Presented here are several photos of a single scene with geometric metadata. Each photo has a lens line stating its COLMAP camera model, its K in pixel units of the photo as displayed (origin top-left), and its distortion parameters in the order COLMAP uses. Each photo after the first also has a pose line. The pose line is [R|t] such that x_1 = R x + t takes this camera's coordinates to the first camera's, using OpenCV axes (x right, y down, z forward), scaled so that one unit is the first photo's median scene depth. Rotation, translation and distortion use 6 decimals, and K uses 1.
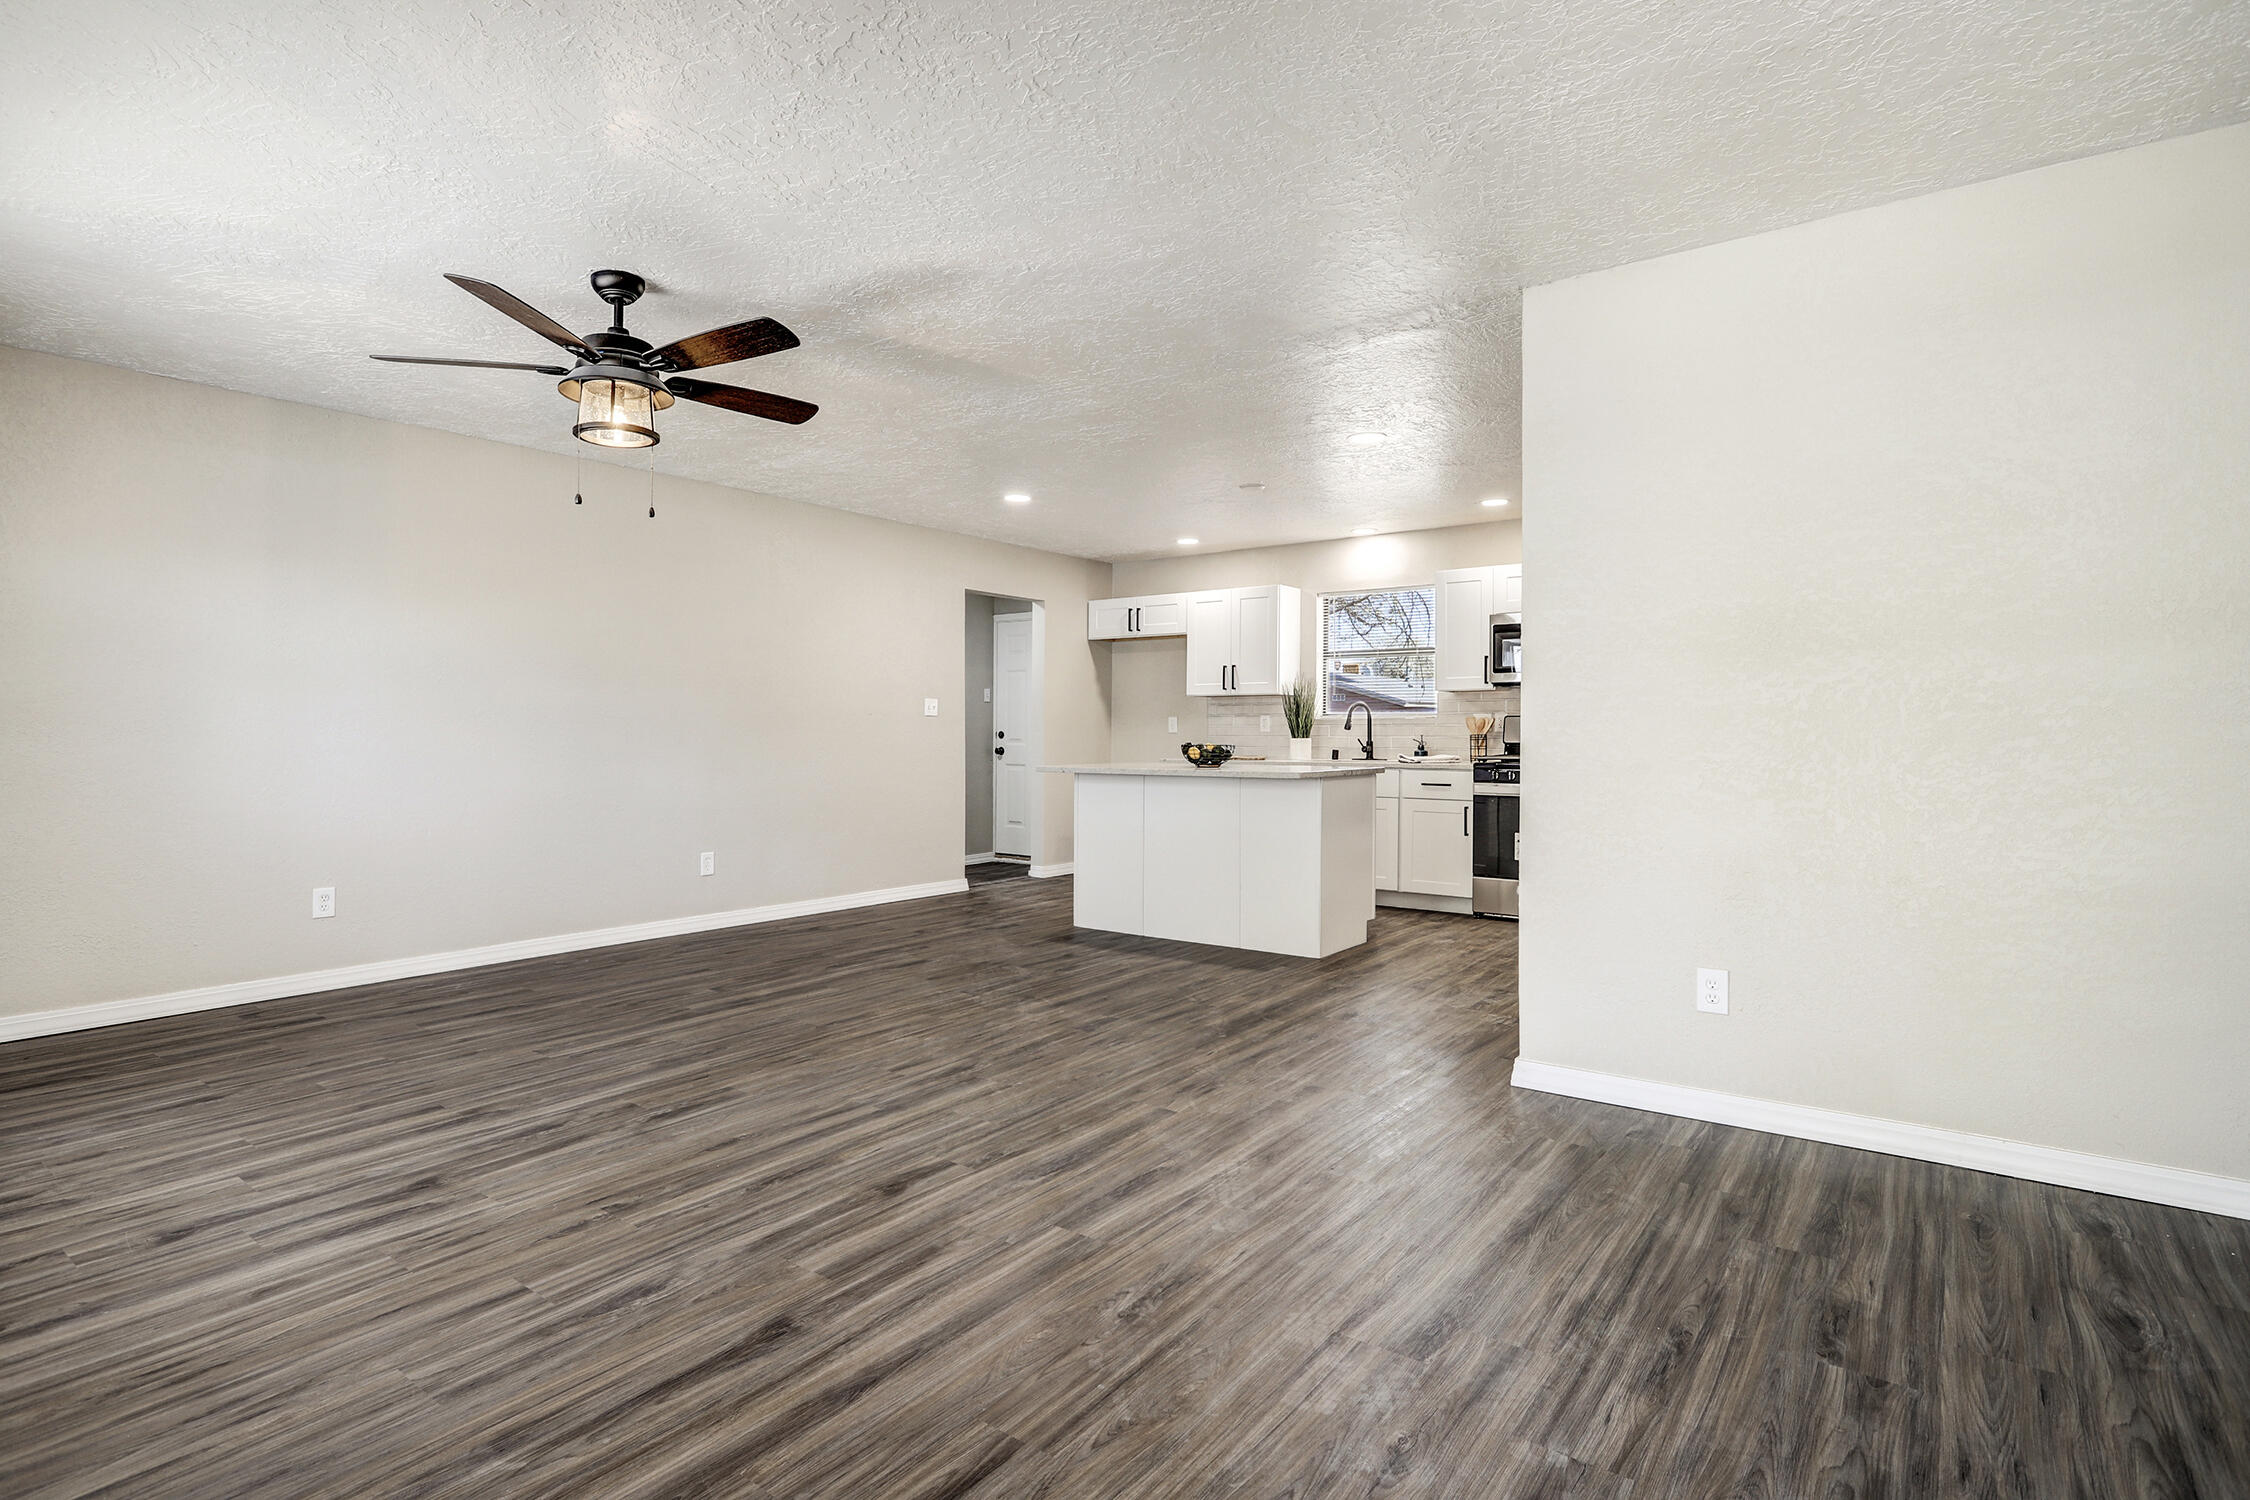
lens RADIAL K [[1122.6, 0, 1117.6], [0, 1122.6, 736.5], [0, 0, 1]] dist [-0.001183, 0.001144]
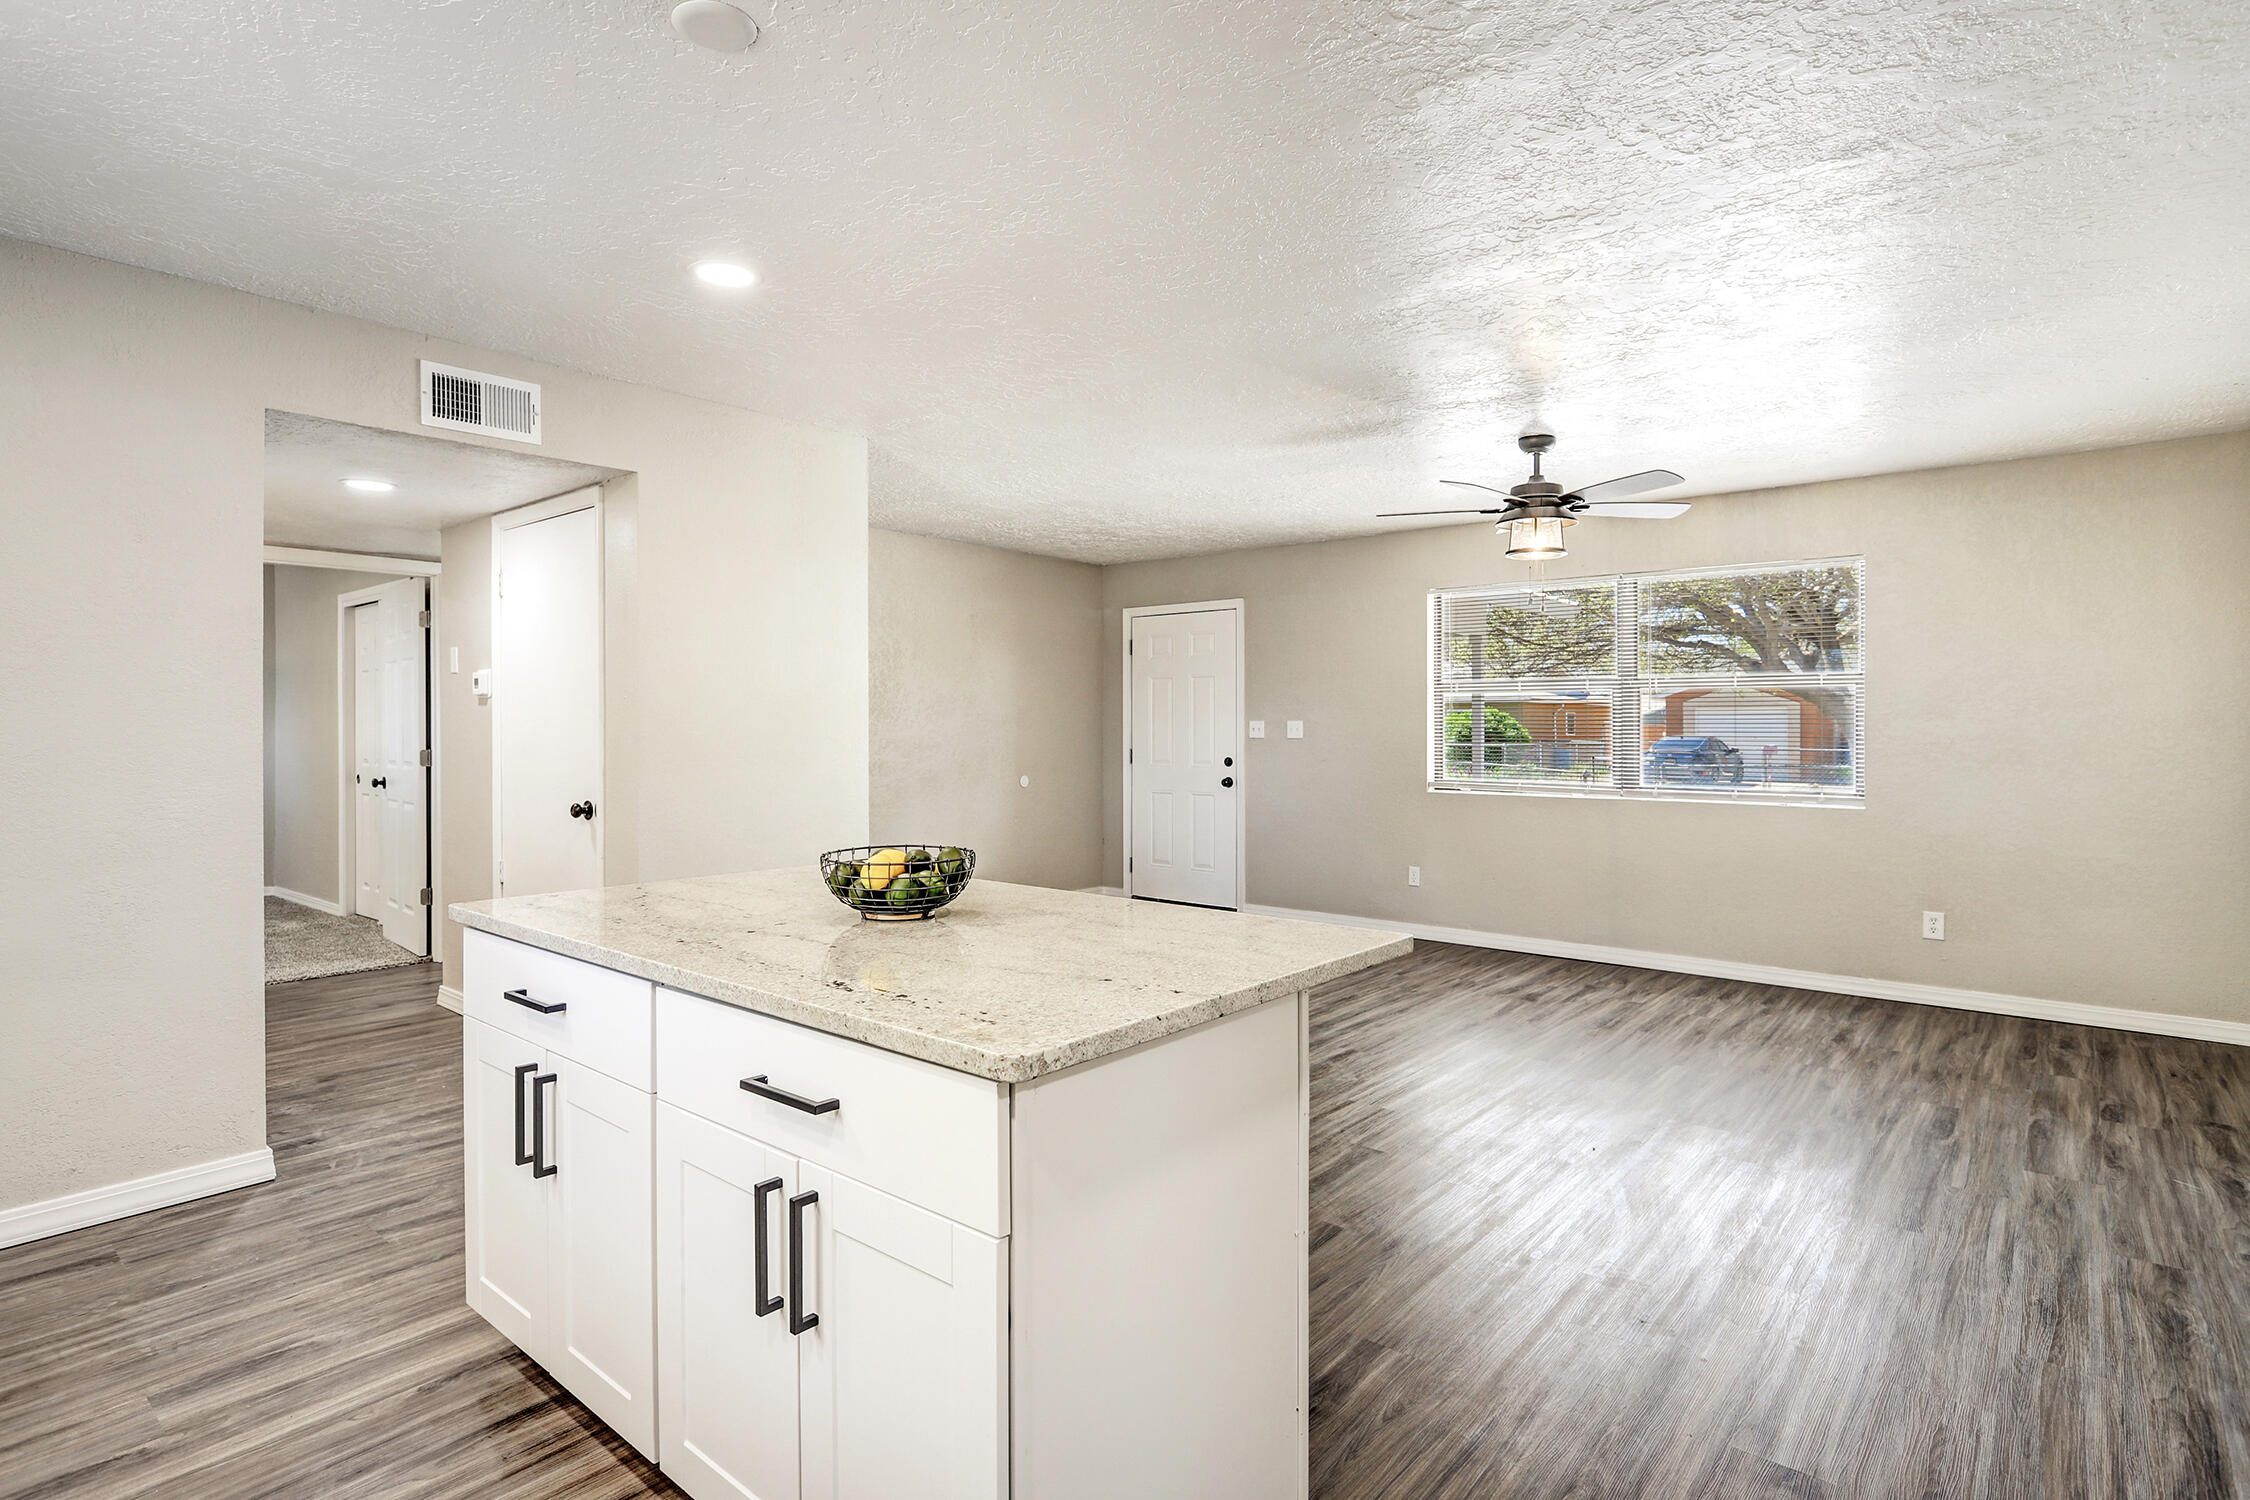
lens RADIAL K [[1122.6, 0, 1127.5], [0, 1122.6, 739.3], [0, 0, 1]] dist [-0.001183, 0.001144]
pose [[-0.999002, -0.000911, 0.044650, -0.011690], [-0.000259, 0.999893, 0.014620, -0.062491], [-0.044658, 0.014594, -0.998896, 2.478193]]
